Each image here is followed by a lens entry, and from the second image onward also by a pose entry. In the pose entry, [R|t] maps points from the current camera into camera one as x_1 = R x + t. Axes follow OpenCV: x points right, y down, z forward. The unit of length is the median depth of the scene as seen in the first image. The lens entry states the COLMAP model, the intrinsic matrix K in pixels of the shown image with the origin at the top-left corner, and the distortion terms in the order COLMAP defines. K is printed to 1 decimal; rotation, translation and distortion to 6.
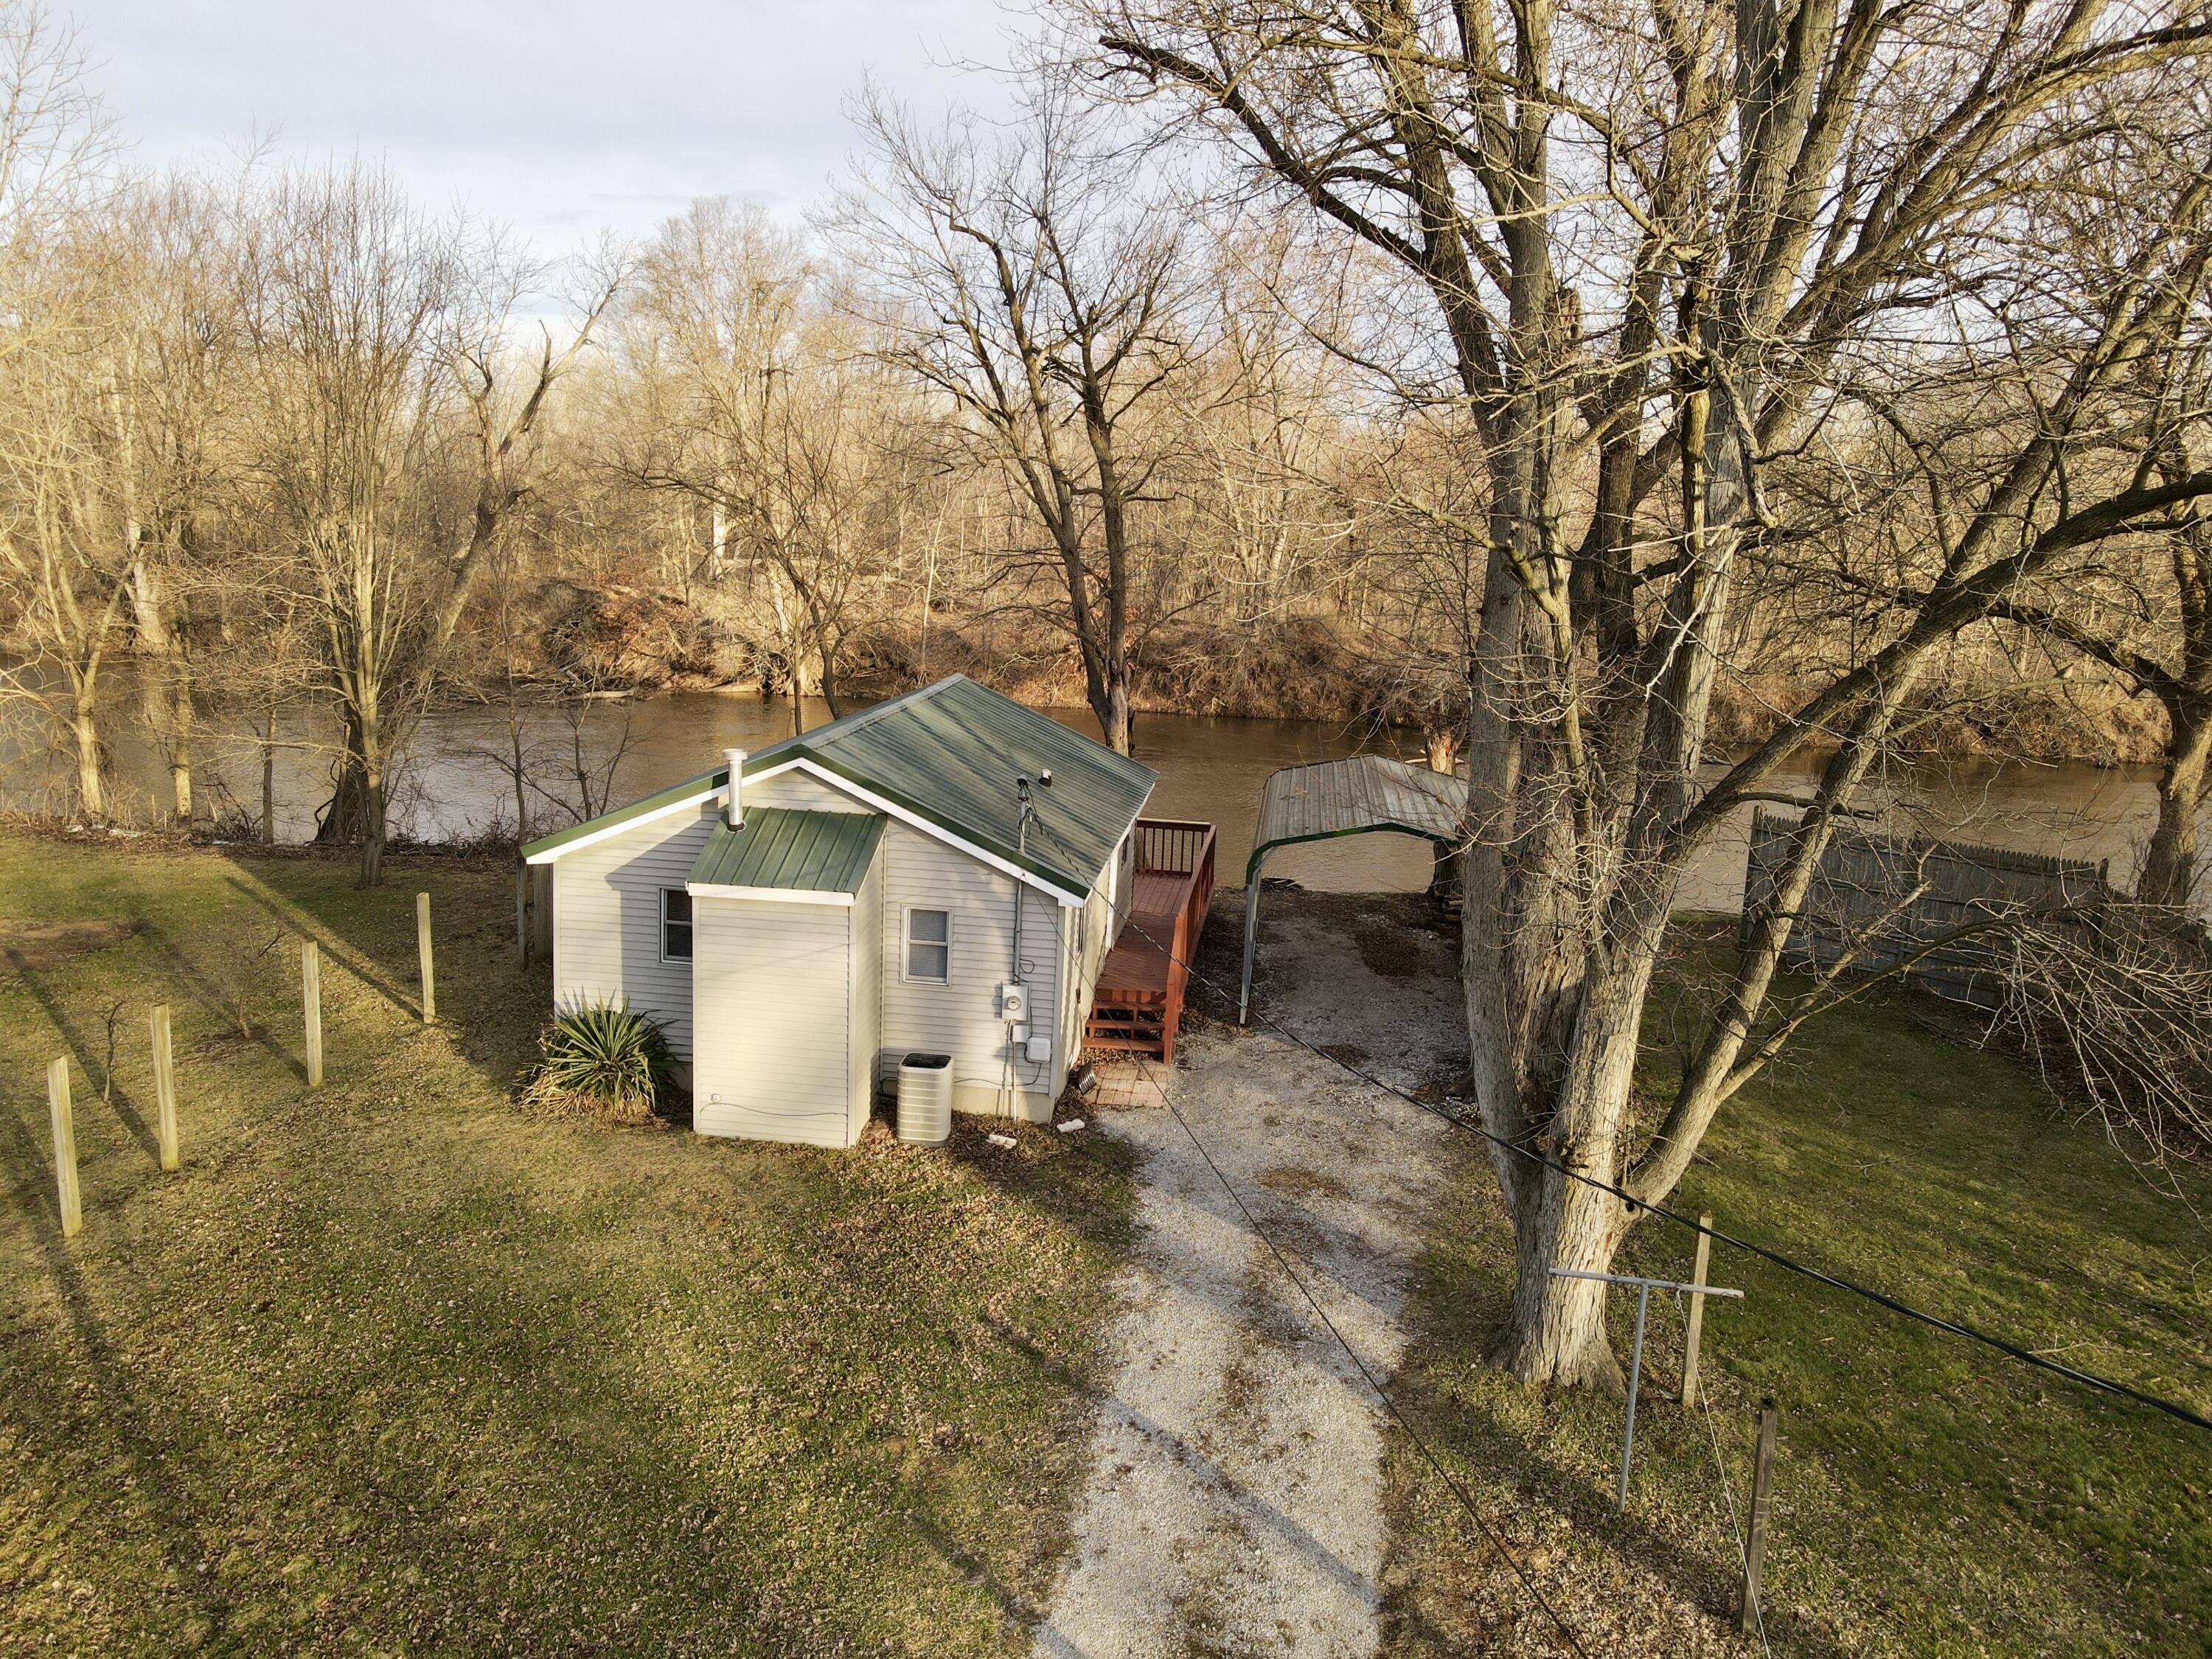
lens RADIAL K [[1612.2, 0, 1100.8], [0, 1612.2, 834.8], [0, 0, 1]] dist [0.030788, -0.004652]
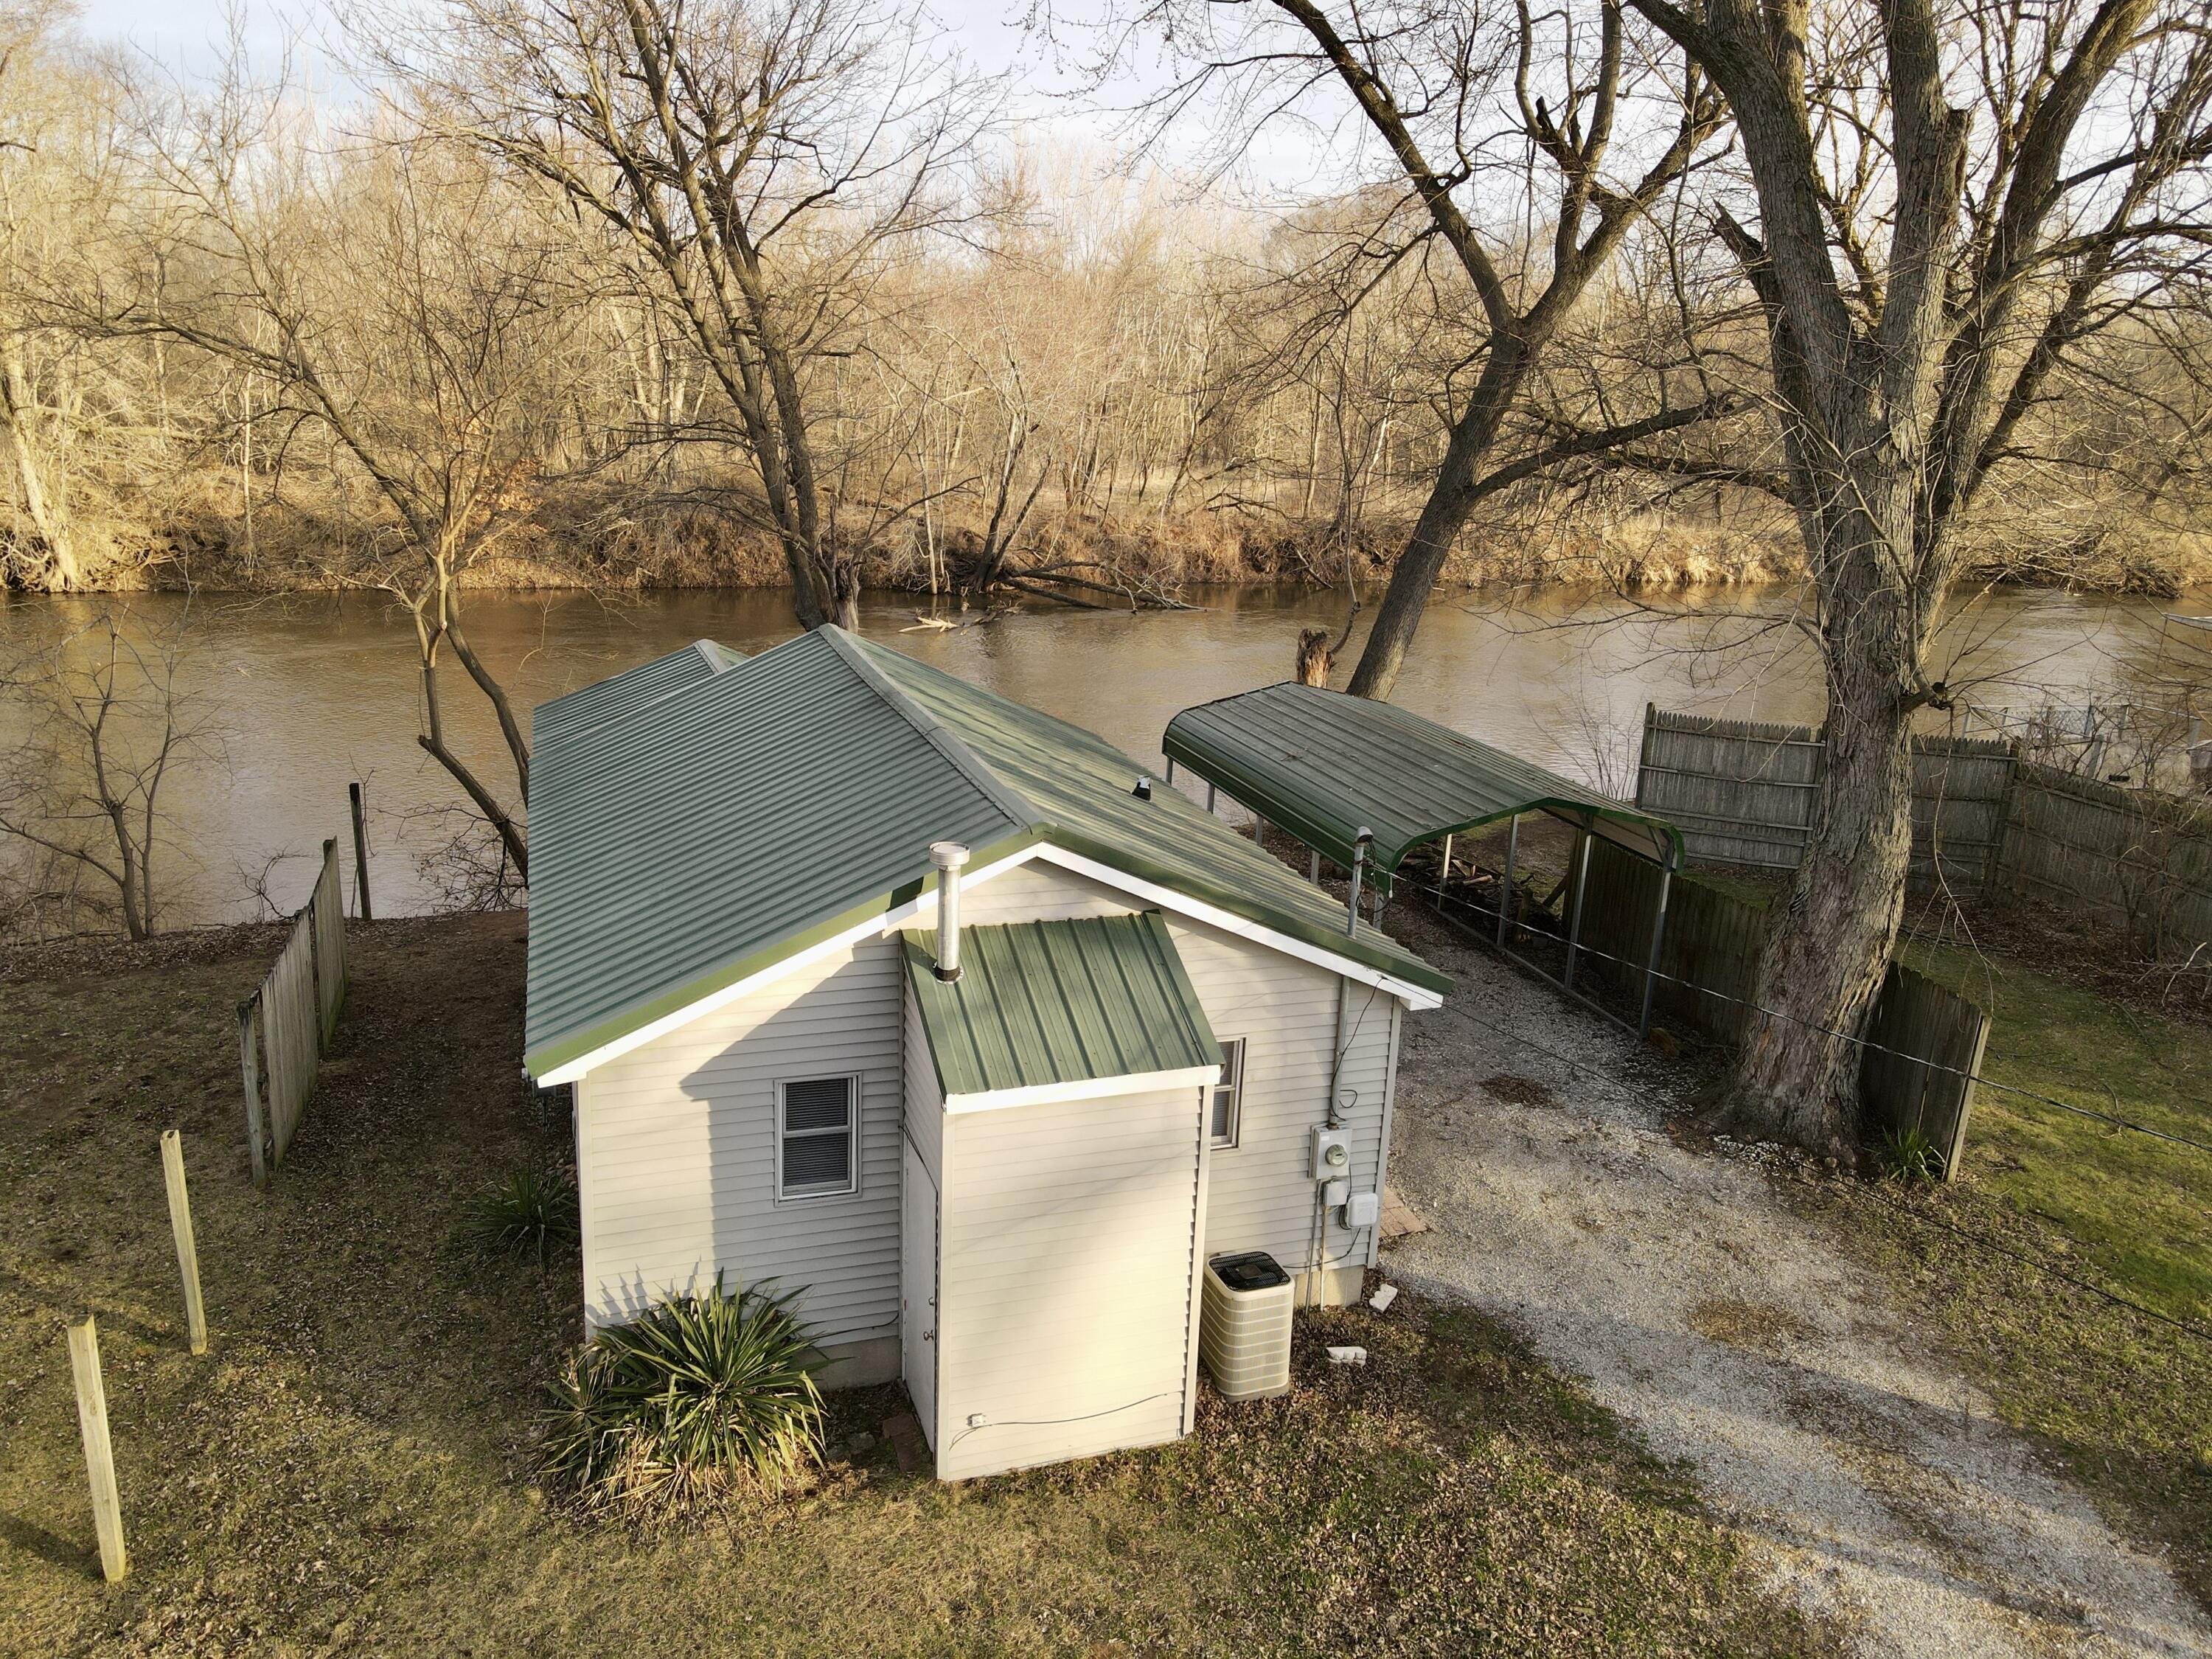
lens RADIAL K [[1612.2, 0, 1100.8], [0, 1612.2, 834.8], [0, 0, 1]] dist [0.030788, -0.004652]
pose [[0.898771, -0.127538, 0.419458, -0.409133], [0.084209, 0.989157, 0.120324, -0.118565], [-0.430256, -0.072821, 0.899765, 0.437875]]
